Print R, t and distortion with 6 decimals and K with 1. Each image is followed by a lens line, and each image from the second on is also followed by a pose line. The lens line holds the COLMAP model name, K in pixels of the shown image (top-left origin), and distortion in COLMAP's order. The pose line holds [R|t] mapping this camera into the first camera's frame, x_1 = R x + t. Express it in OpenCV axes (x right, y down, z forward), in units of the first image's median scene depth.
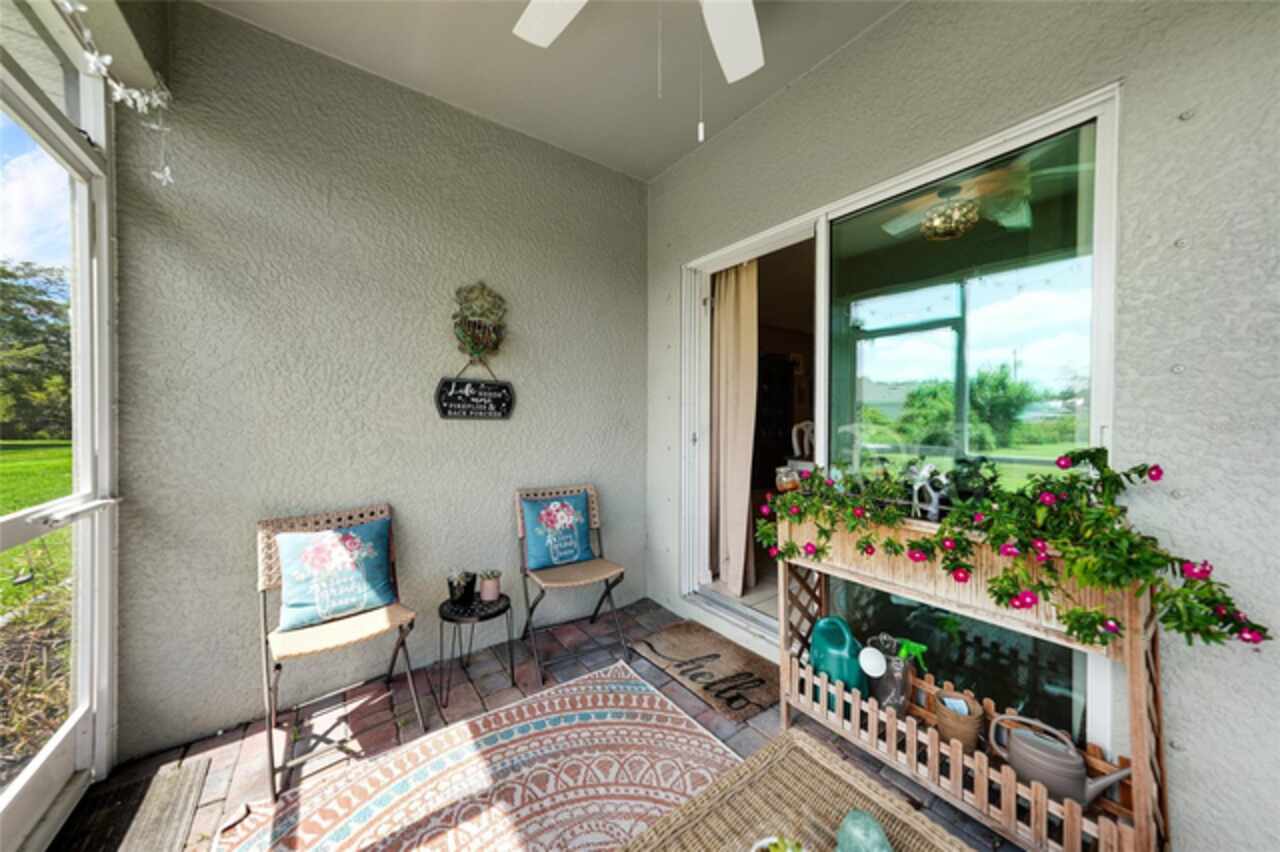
lens RADIAL K [[432.4, 0, 642.7], [0, 432.4, 423.4], [0, 0, 1]] dist [-0.000126, 0.000216]
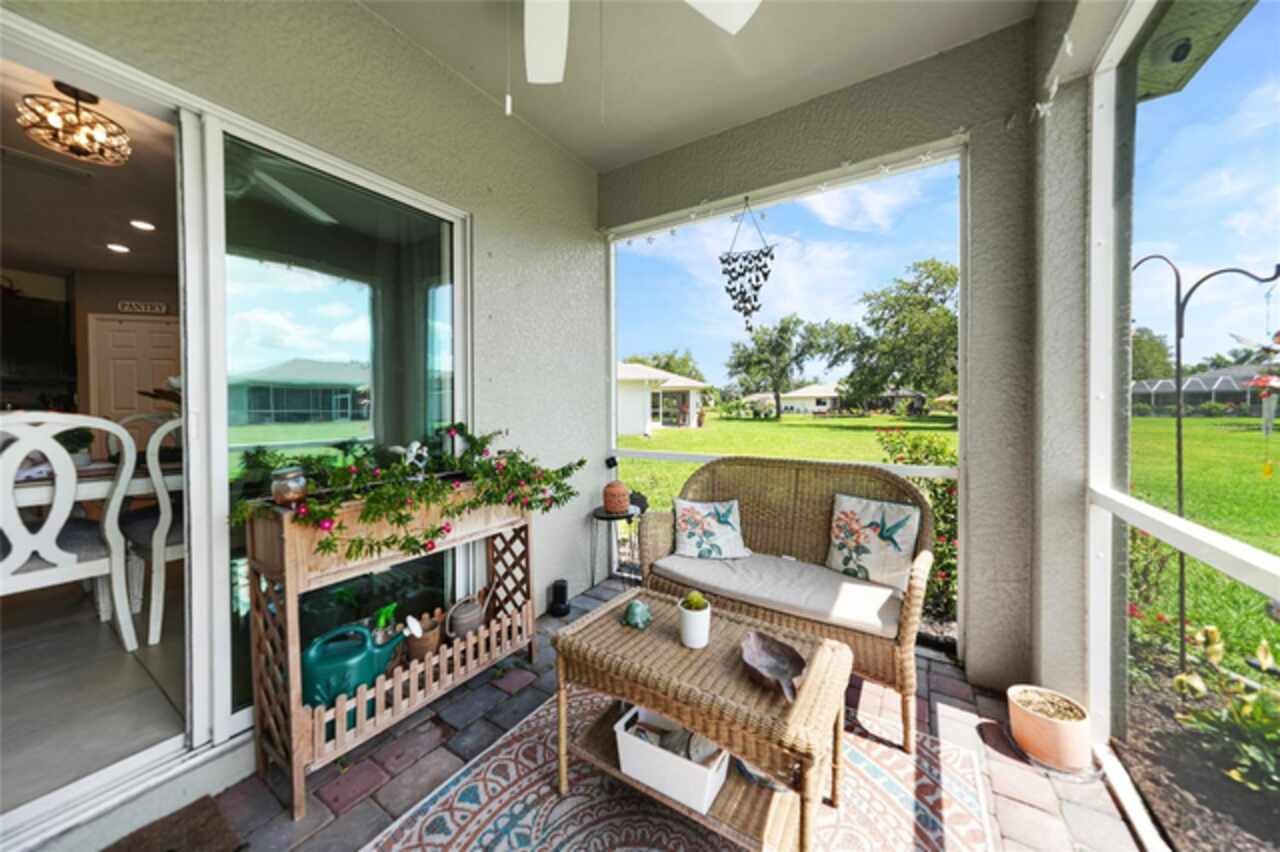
lens RADIAL K [[432.7, 0, 638.6], [0, 432.7, 412.2], [0, 0, 1]] dist [-0.000088, 0.000091]
pose [[-0.376642, -0.011717, 0.926285, -0.701587], [0.009352, 0.999821, 0.016450, -0.005108], [-0.926312, 0.014859, -0.376465, 0.888727]]
